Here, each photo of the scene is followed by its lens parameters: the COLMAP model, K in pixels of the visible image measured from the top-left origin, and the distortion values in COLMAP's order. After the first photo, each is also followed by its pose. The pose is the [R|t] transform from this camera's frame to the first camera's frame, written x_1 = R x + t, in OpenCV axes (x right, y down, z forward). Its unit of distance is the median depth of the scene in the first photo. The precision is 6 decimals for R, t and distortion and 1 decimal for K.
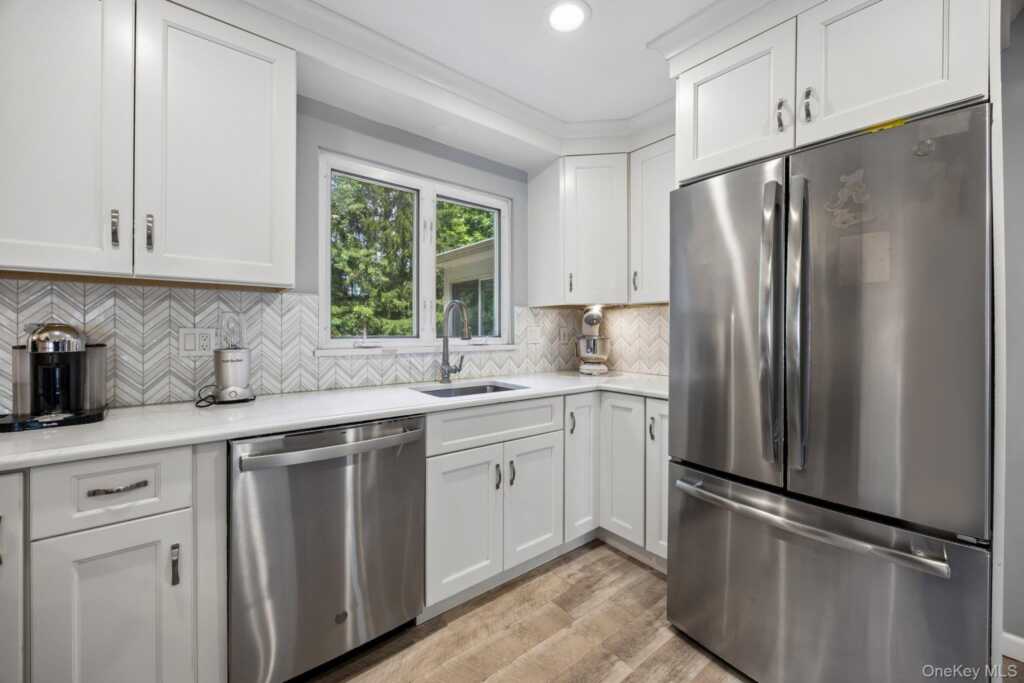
lens RADIAL K [[395.3, 0, 518.4], [0, 395.3, 328.7], [0, 0, 1]] dist [-0.005217, 0.000080]
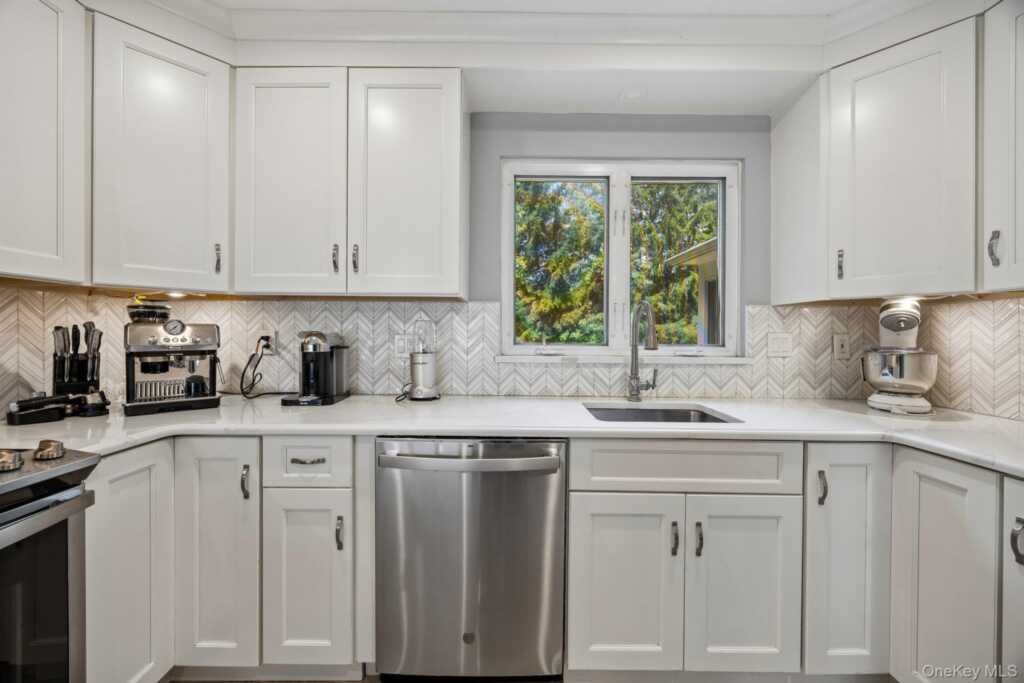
lens RADIAL K [[395.3, 0, 506.1], [0, 395.3, 334.3], [0, 0, 1]] dist [-0.005217, 0.000080]
pose [[0.773785, 0.004668, -0.633432, 0.145071], [-0.002536, 0.999988, 0.004271, -0.006287], [0.633444, -0.001698, 0.773787, 0.204903]]
